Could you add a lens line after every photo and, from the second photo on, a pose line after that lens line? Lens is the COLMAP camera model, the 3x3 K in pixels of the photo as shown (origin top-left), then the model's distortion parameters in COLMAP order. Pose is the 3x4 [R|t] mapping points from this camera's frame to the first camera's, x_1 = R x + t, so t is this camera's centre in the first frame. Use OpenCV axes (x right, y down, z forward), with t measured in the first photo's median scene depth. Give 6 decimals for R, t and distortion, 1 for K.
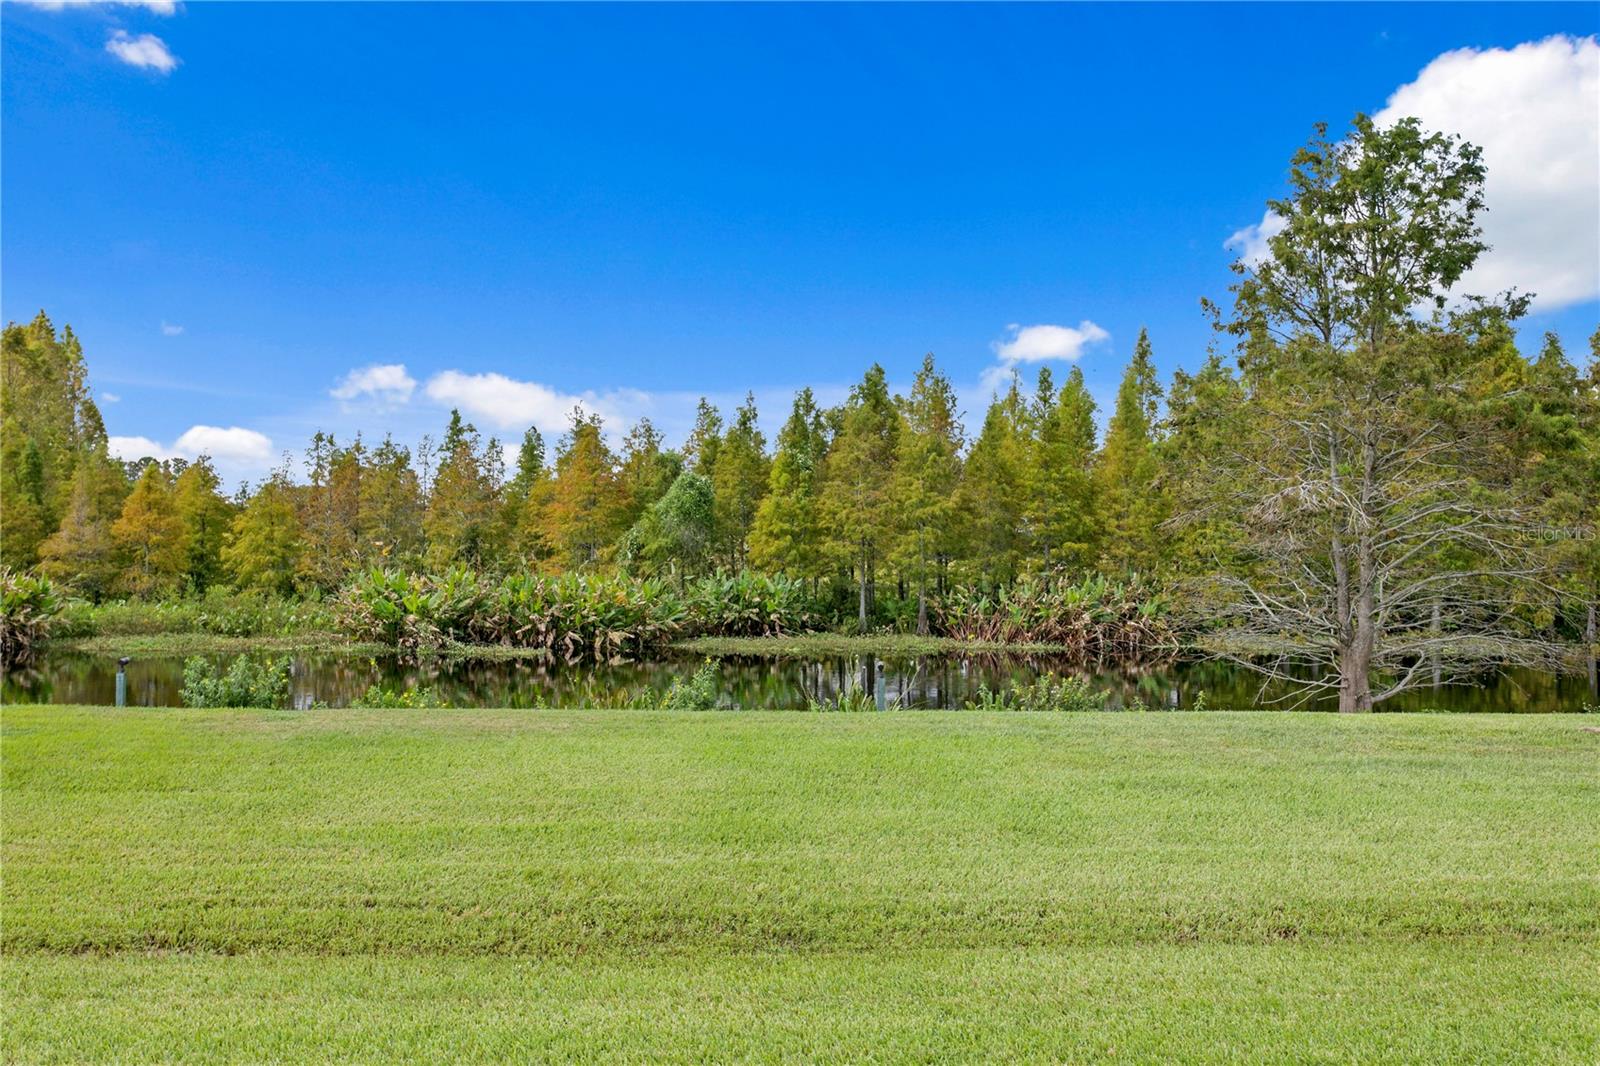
lens RADIAL K [[1452.5, 0, 800.0], [0, 1452.5, 533.0], [0, 0, 1]] dist [0.003113, -0.002235]
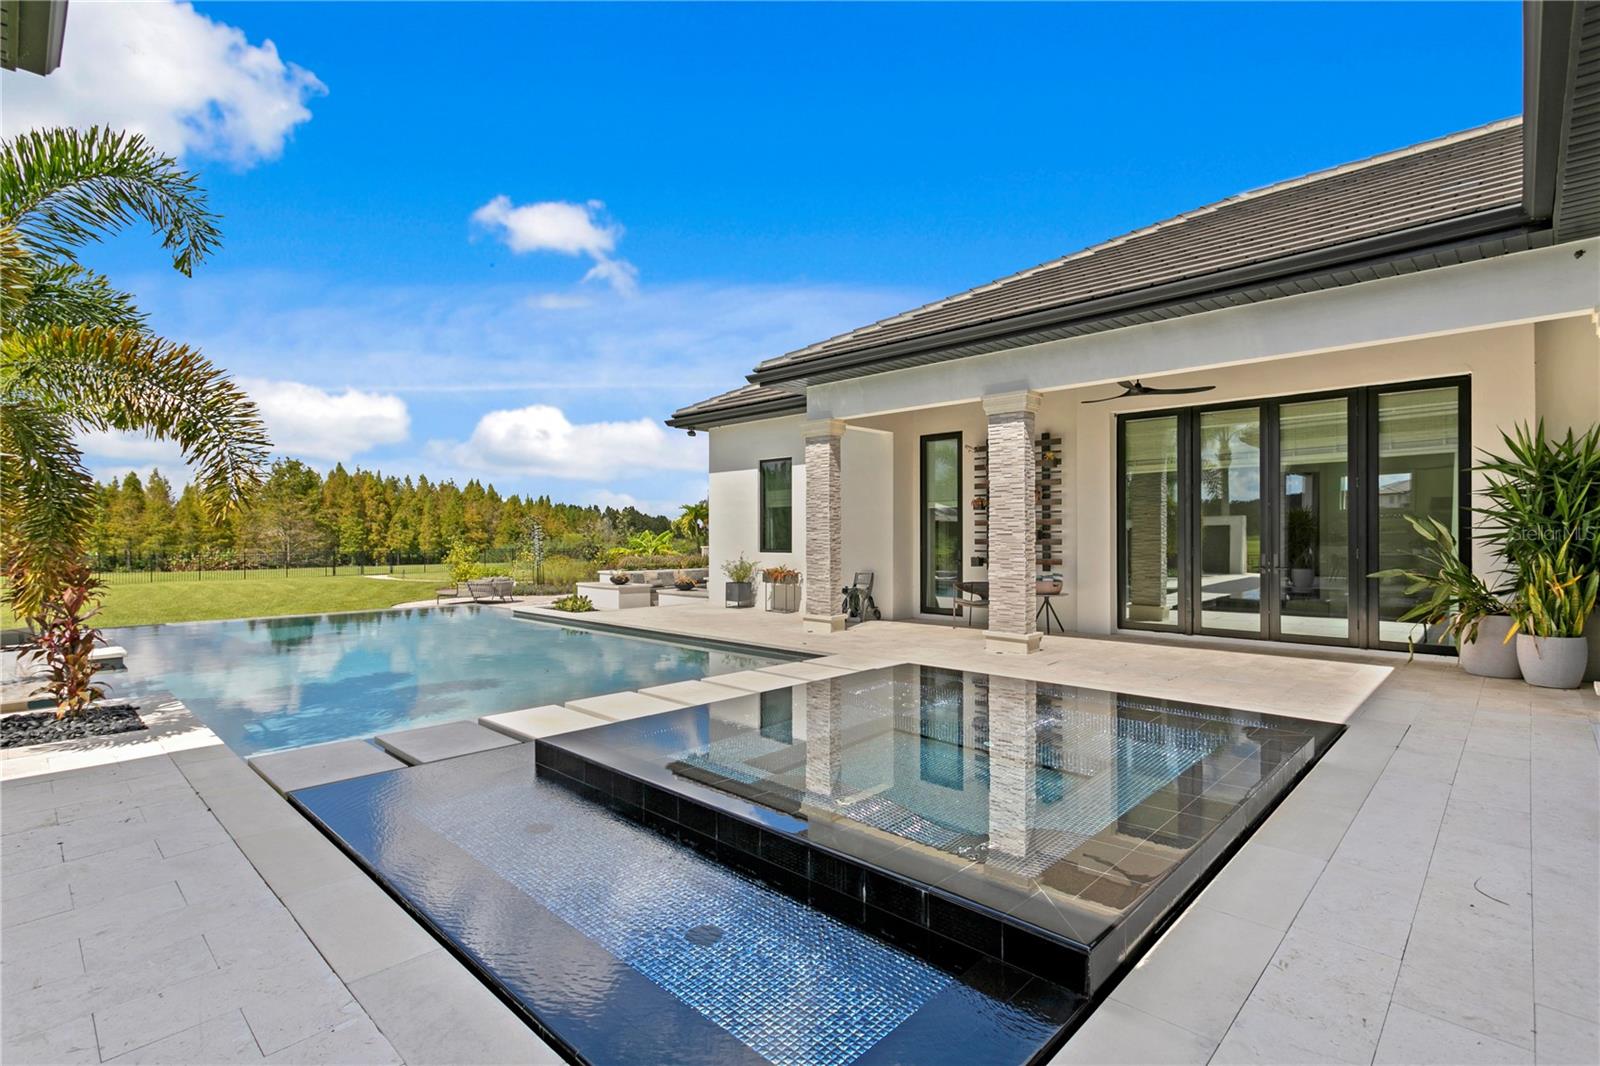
lens RADIAL K [[758.3, 0, 782.8], [0, 758.3, 531.4], [0, 0, 1]] dist [-0.000109, 0.000457]
pose [[0.684184, 0.002456, 0.729305, -0.156978], [-0.005161, 0.999986, 0.001475, -0.017098], [-0.729291, -0.004773, 0.684187, -0.882147]]
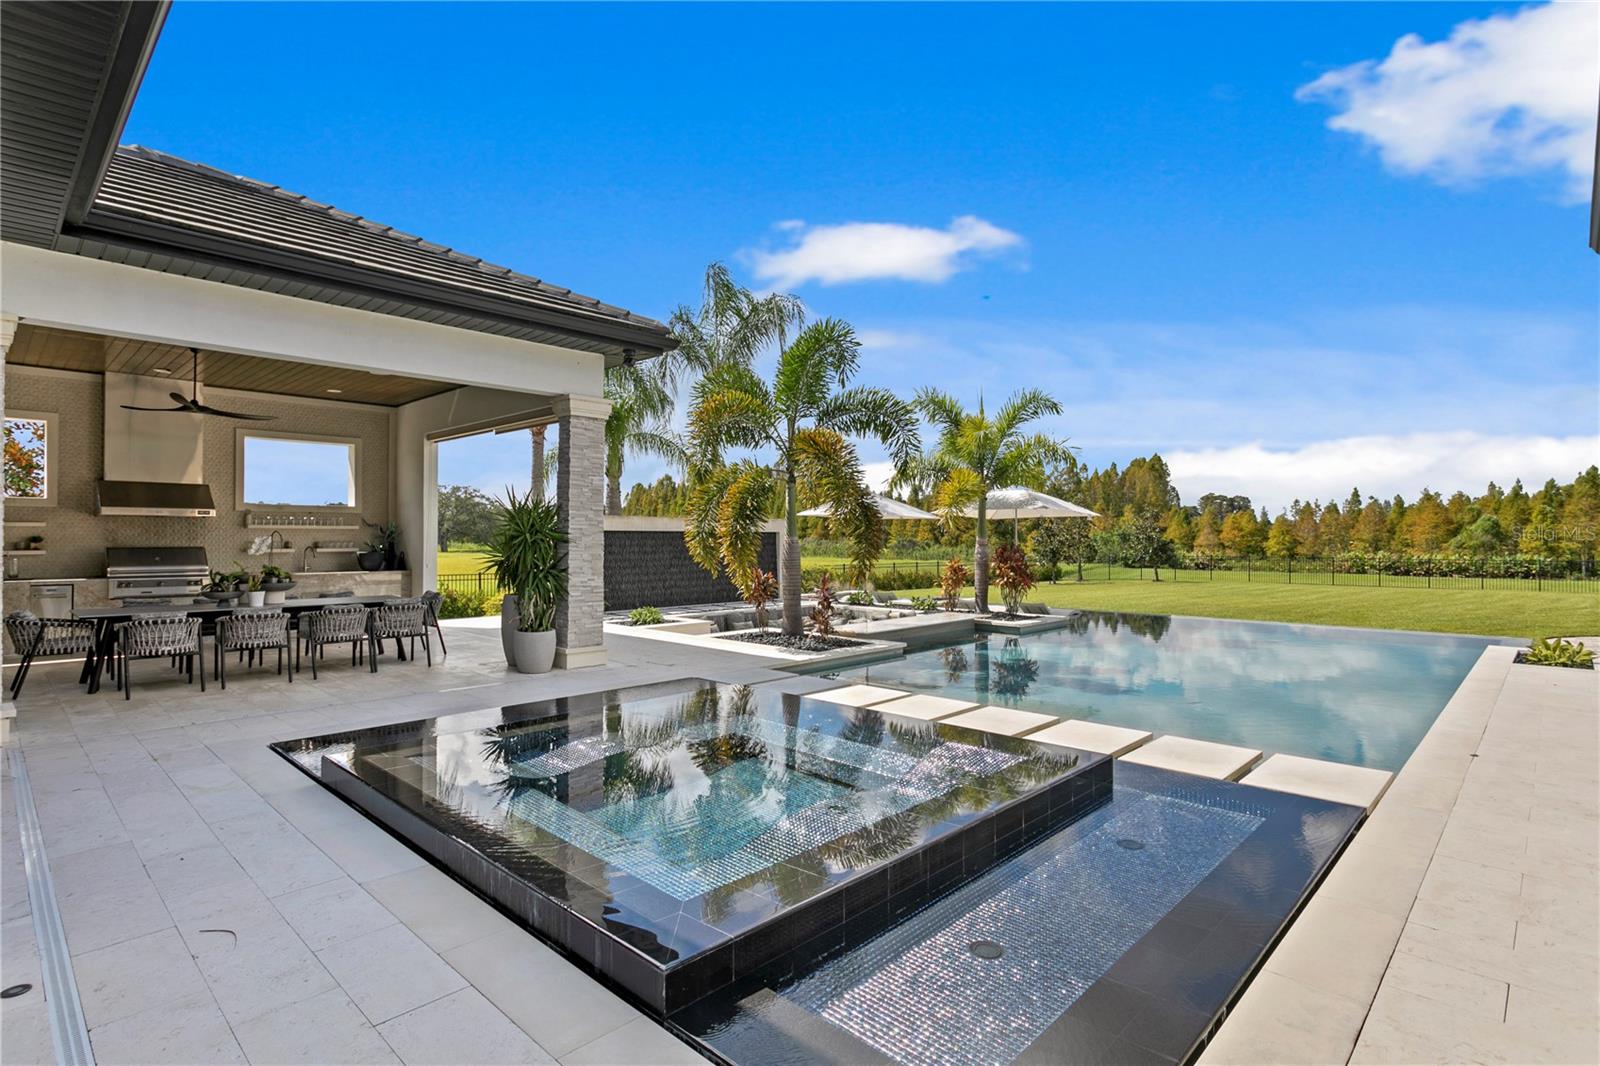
lens RADIAL K [[807.5, 0, 781.1], [0, 807.5, 531.7], [0, 0, 1]] dist [-0.001696, 0.002545]
pose [[0.728454, -0.003575, -0.685085, -0.009171], [0.005054, 0.999987, 0.000156, -0.018713], [0.685076, -0.003576, 0.728463, -0.899351]]
